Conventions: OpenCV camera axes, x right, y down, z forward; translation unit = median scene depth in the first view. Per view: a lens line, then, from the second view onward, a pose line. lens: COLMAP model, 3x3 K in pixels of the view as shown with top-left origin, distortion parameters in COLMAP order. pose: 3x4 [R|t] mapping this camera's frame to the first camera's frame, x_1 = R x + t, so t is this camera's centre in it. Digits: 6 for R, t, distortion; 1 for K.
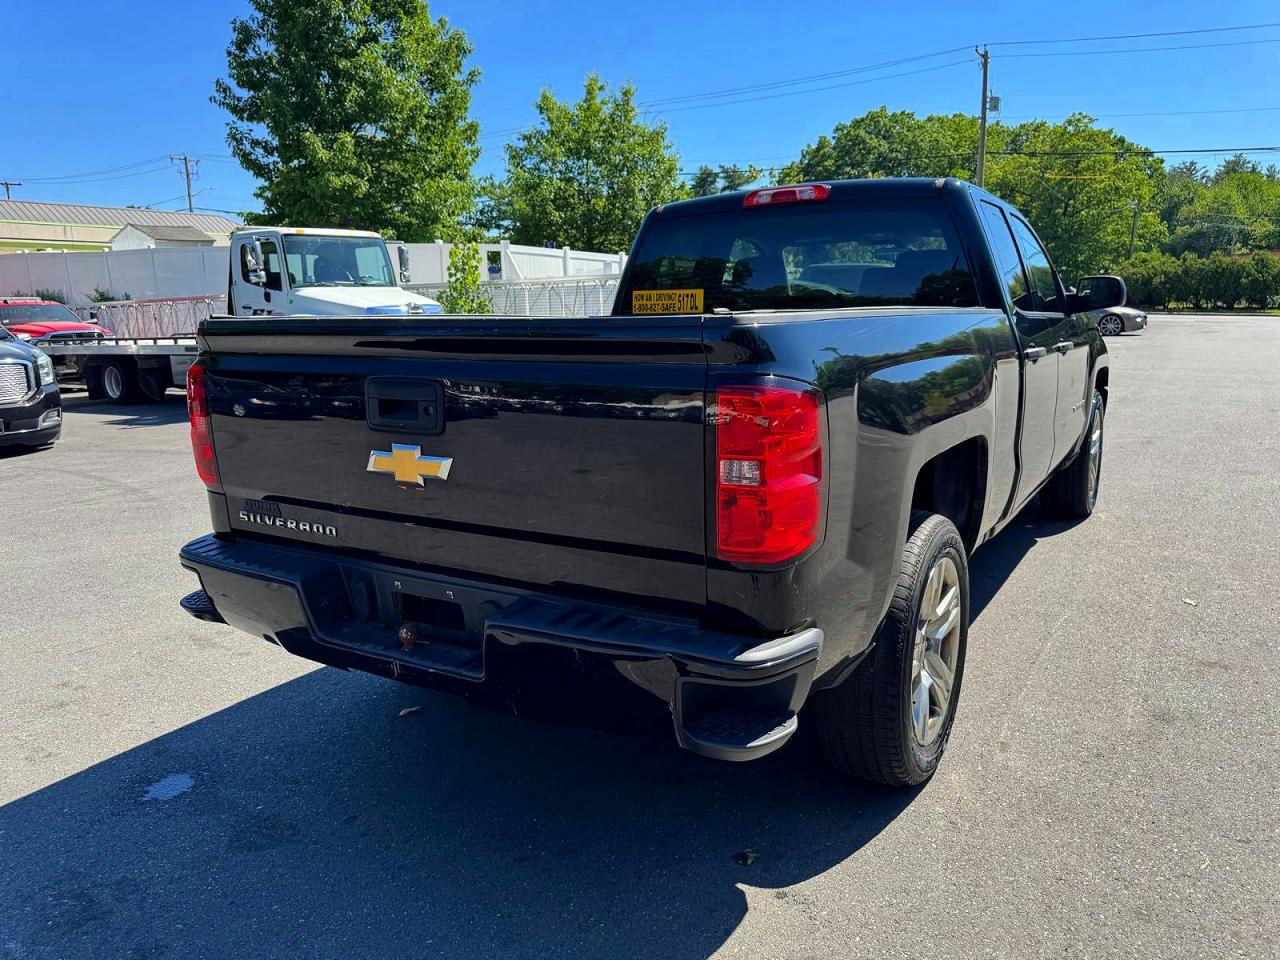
lens RADIAL K [[914.6, 0, 640.5], [0, 914.6, 486.1], [0, 0, 1]] dist [0.006672, -0.013586]
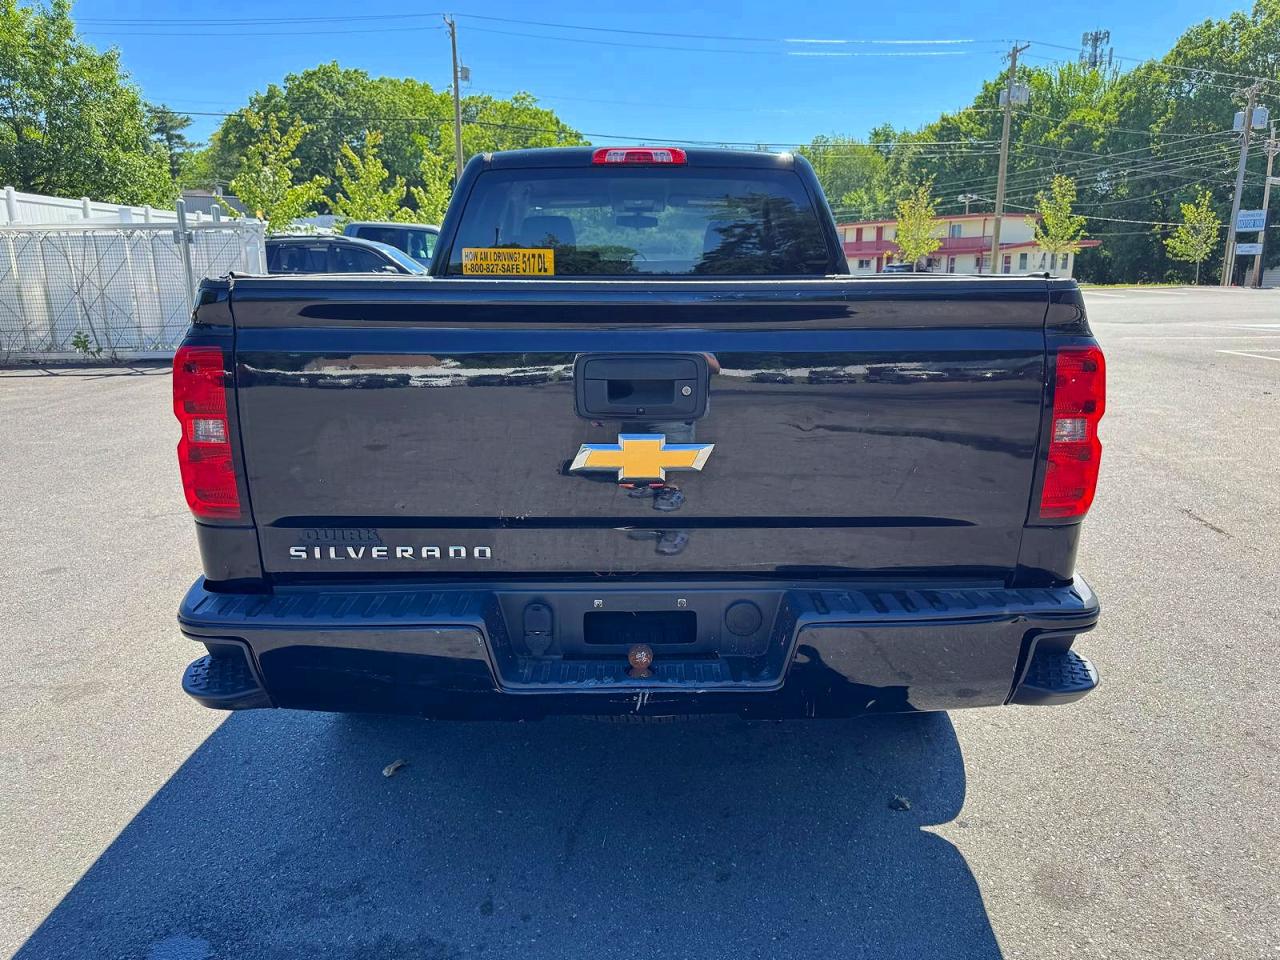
lens RADIAL K [[914.6, 0, 640.4], [0, 914.6, 479.4], [0, 0, 1]] dist [0.006672, -0.013586]
pose [[0.845816, -0.101049, 0.523817, -0.358102], [0.084348, 0.994877, 0.055721, -0.025579], [-0.526764, -0.002947, 0.850006, 0.152423]]
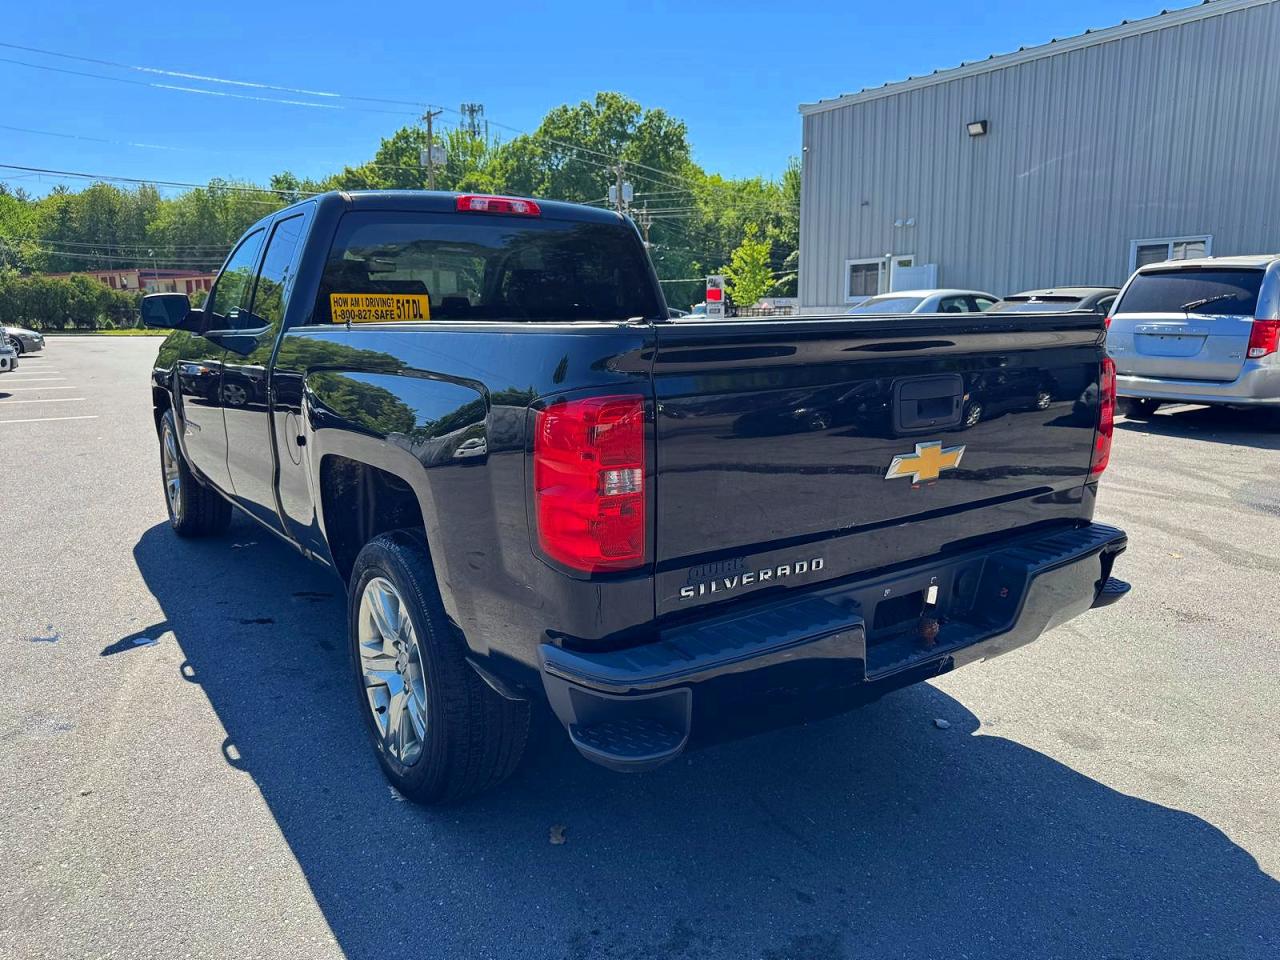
lens RADIAL K [[914.6, 0, 638.9], [0, 914.6, 492.3], [0, 0, 1]] dist [0.006672, -0.013586]
pose [[0.391002, -0.160196, 0.906342, -0.673179], [0.174944, 0.979720, 0.097693, -0.074728], [-0.903611, 0.120361, 0.411097, 0.452511]]
